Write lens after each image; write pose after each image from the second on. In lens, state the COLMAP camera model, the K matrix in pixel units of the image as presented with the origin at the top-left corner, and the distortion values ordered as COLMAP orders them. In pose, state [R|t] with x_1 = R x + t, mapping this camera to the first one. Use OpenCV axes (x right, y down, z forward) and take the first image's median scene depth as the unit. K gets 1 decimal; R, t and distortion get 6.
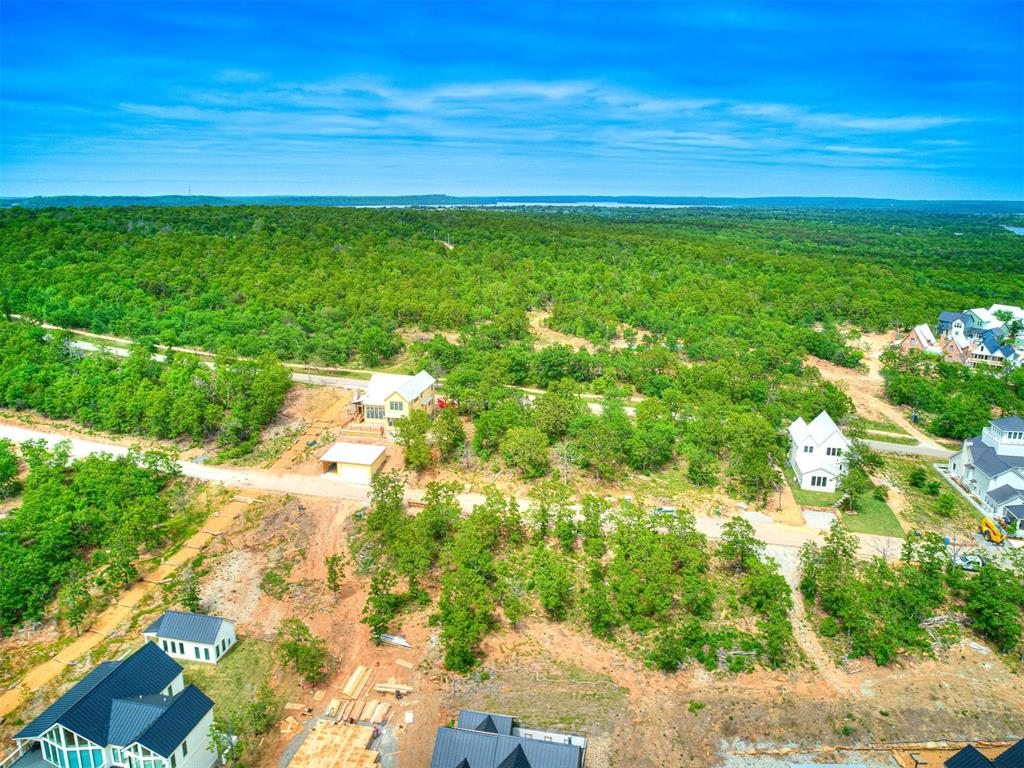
lens RADIAL K [[730.2, 0, 512.0], [0, 730.2, 384.0], [0, 0, 1]] dist [-0.072055, 0.065061]
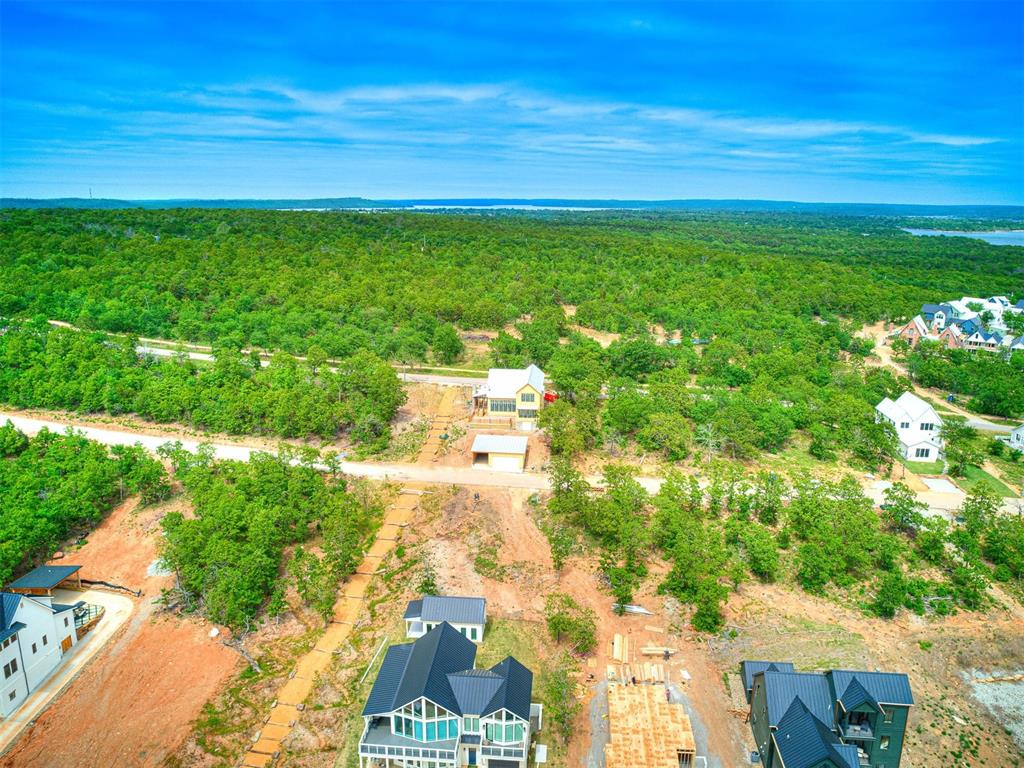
lens RADIAL K [[730.2, 0, 512.0], [0, 730.2, 384.0], [0, 0, 1]] dist [-0.072055, 0.065061]
pose [[0.993265, -0.026750, 0.112738, -0.309392], [0.027204, 0.999627, -0.002487, 0.013062], [-0.112629, 0.005537, 0.993622, -0.030535]]
